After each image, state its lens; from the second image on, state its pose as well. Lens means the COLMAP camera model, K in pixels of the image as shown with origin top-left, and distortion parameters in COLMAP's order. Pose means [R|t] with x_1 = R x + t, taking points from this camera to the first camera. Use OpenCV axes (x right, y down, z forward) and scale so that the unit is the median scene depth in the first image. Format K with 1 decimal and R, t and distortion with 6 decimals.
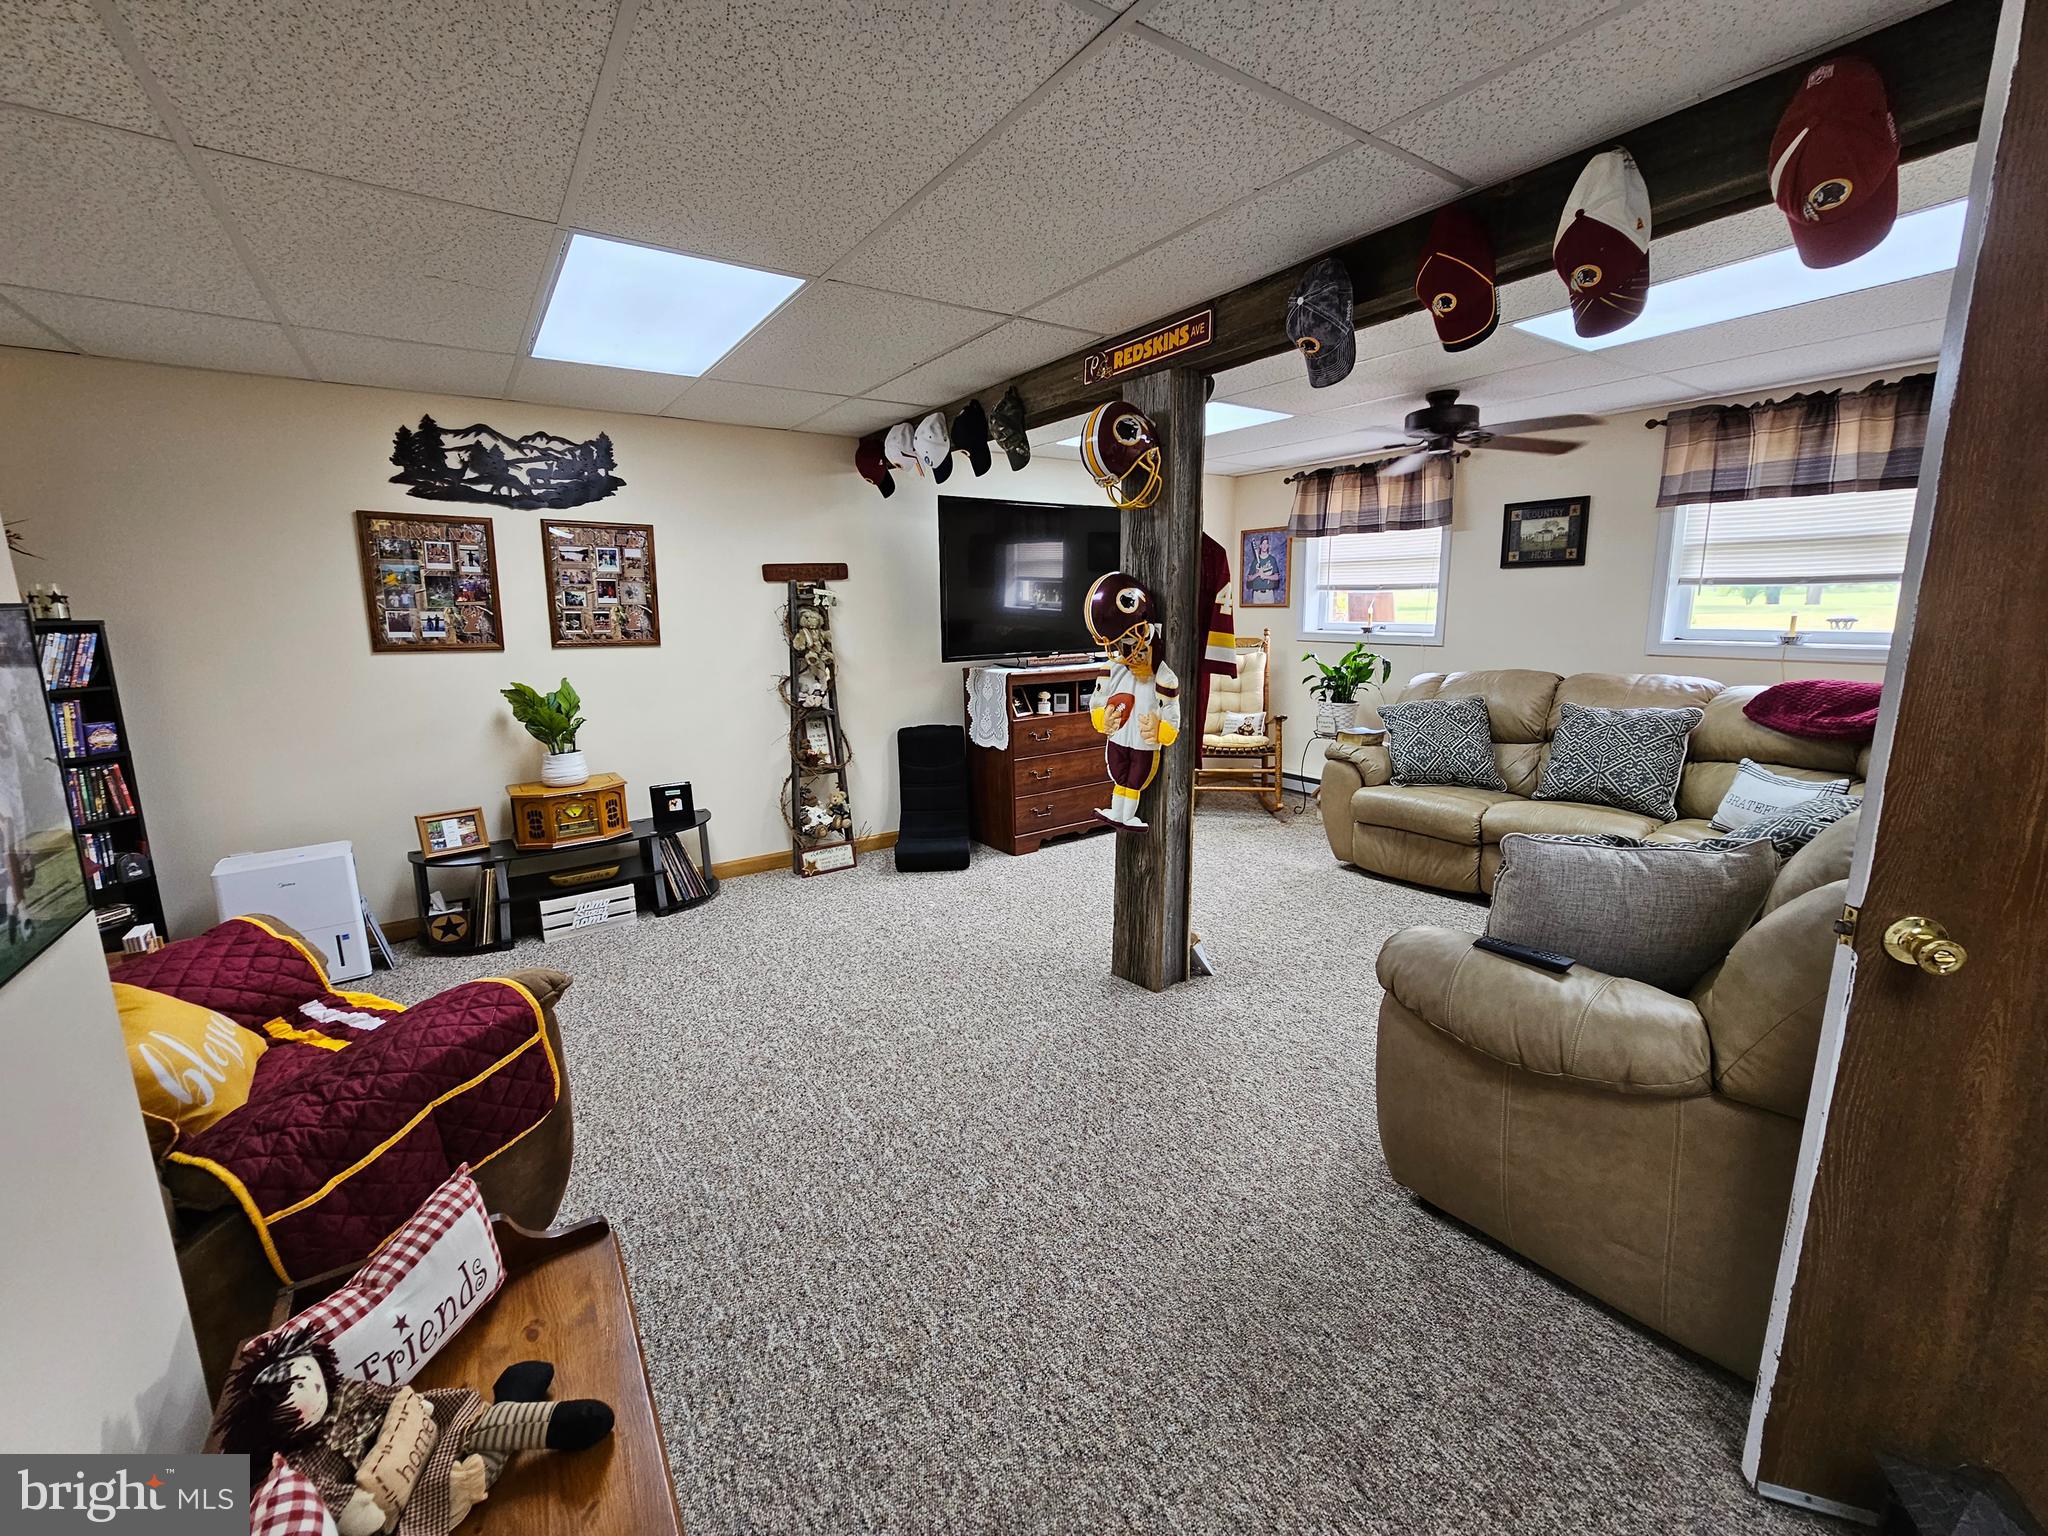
lens RADIAL K [[836.2, 0, 1032.7], [0, 836.2, 757.1], [0, 0, 1]] dist [-0.005627, 0.001247]
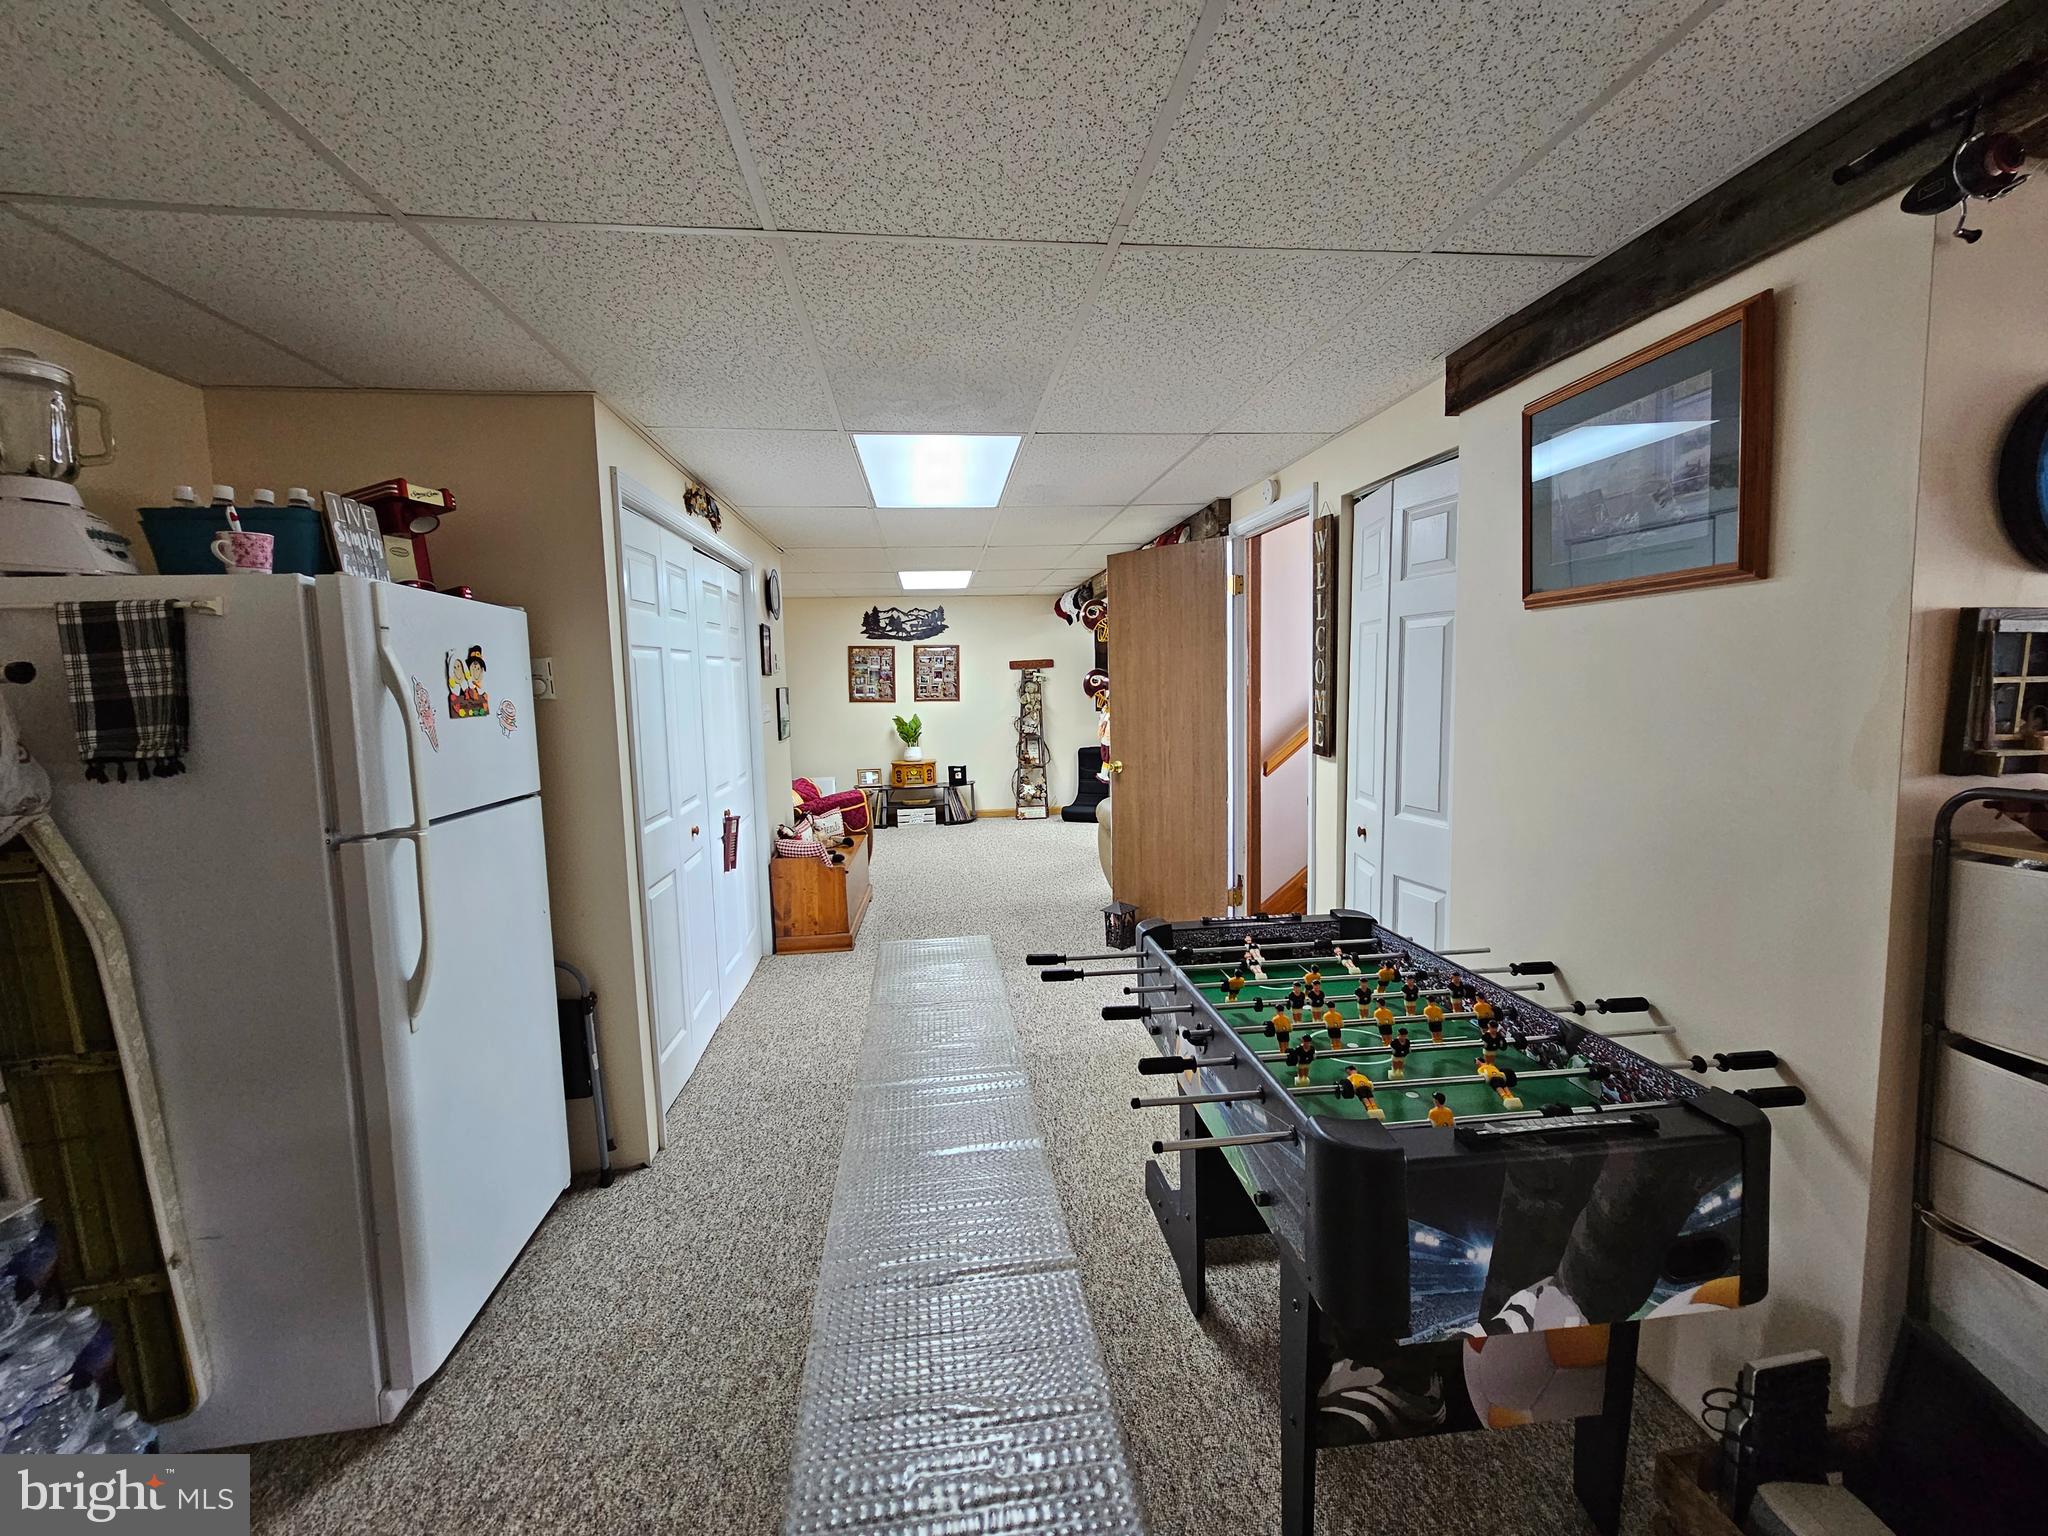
lens RADIAL K [[836.2, 0, 1024.8], [0, 836.2, 761.0], [0, 0, 1]] dist [-0.005627, 0.001247]
pose [[0.879520, 0.034827, -0.474587, 0.723519], [-0.072991, 0.995390, -0.062222, 0.140510], [0.470232, 0.089366, 0.878007, -0.781326]]
